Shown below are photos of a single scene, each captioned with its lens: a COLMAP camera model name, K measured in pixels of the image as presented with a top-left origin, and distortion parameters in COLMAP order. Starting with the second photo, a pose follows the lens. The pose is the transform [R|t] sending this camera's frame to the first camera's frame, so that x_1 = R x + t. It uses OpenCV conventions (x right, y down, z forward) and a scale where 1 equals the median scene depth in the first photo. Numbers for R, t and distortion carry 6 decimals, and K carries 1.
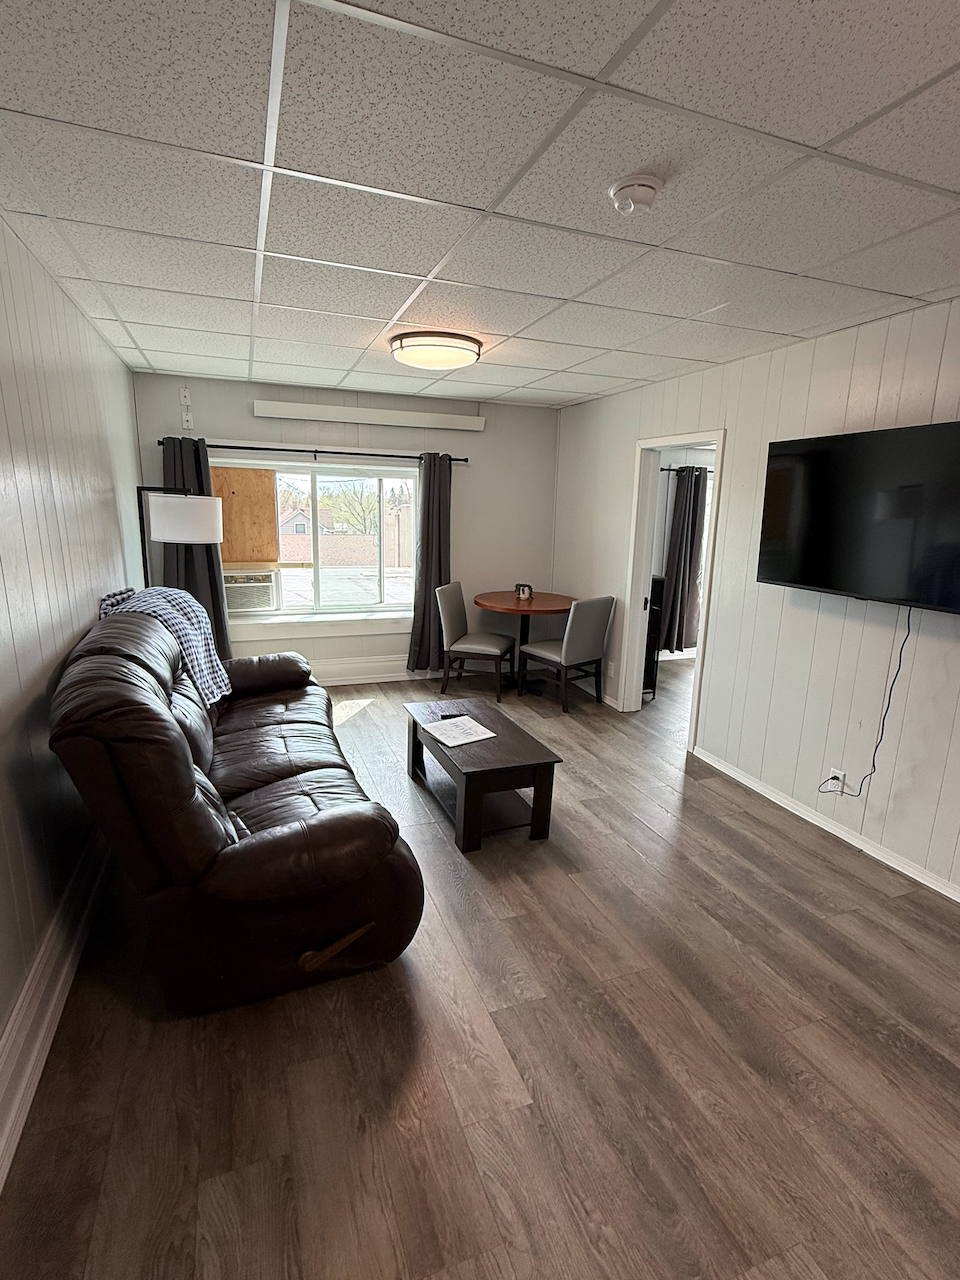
lens RADIAL K [[621.4, 0, 481.4], [0, 621.4, 643.1], [0, 0, 1]] dist [-0.004355, -0.000479]
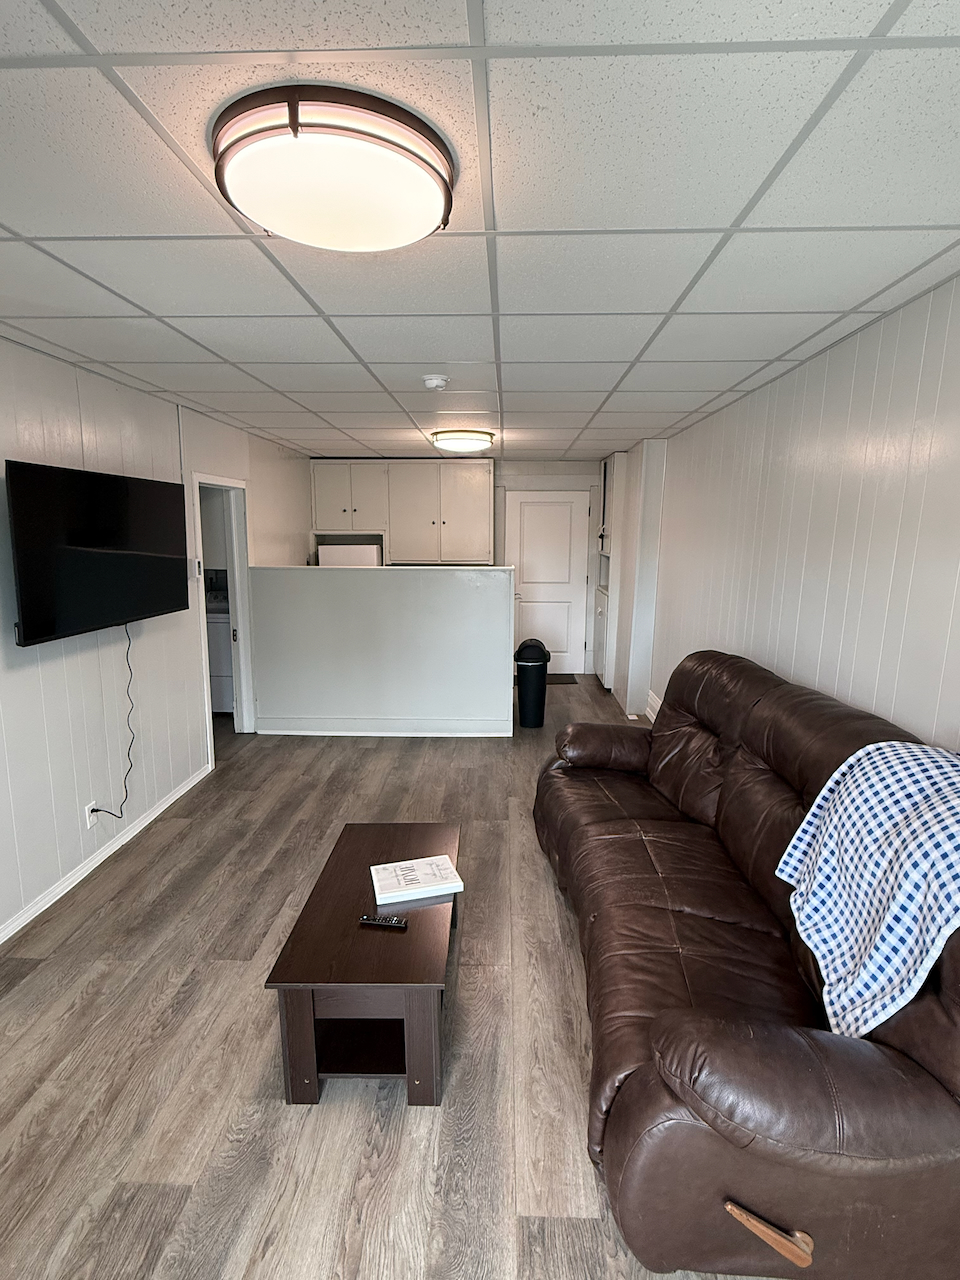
lens RADIAL K [[621.4, 0, 483.8], [0, 621.4, 641.3], [0, 0, 1]] dist [-0.004355, -0.000479]
pose [[-0.918910, -0.097248, 0.382293, -0.417996], [0.058146, 0.925156, 0.375107, -0.431953], [-0.390159, 0.366919, -0.844480, 1.739509]]
